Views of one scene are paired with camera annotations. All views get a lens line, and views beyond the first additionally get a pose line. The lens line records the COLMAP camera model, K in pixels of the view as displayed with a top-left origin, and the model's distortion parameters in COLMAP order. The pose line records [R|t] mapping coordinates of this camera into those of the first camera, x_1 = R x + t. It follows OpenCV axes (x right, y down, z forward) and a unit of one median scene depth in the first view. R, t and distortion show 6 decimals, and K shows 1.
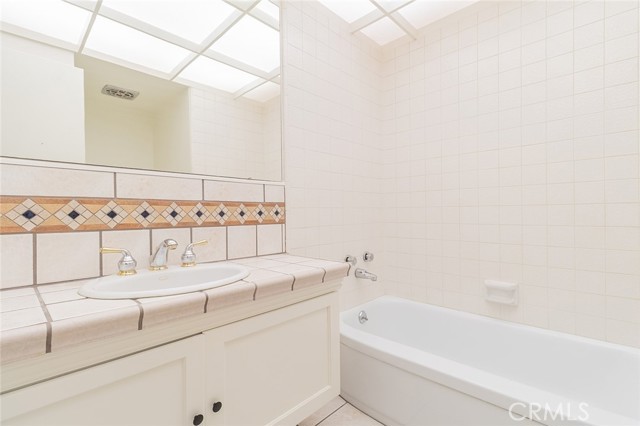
lens RADIAL K [[293.3, 0, 322.2], [0, 293.3, 214.1], [0, 0, 1]] dist [0.002570, -0.000157]
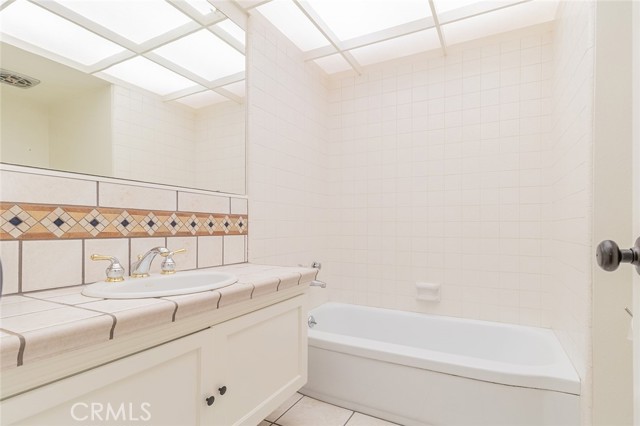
lens RADIAL K [[312.2, 0, 310.4], [0, 312.2, 225.4], [0, 0, 1]] dist [0.000185, 0.000214]
pose [[0.971352, 0.016047, 0.237102, -0.201992], [-0.013791, 0.999842, -0.011173, 0.009375], [-0.237244, 0.007583, 0.971421, -0.174103]]
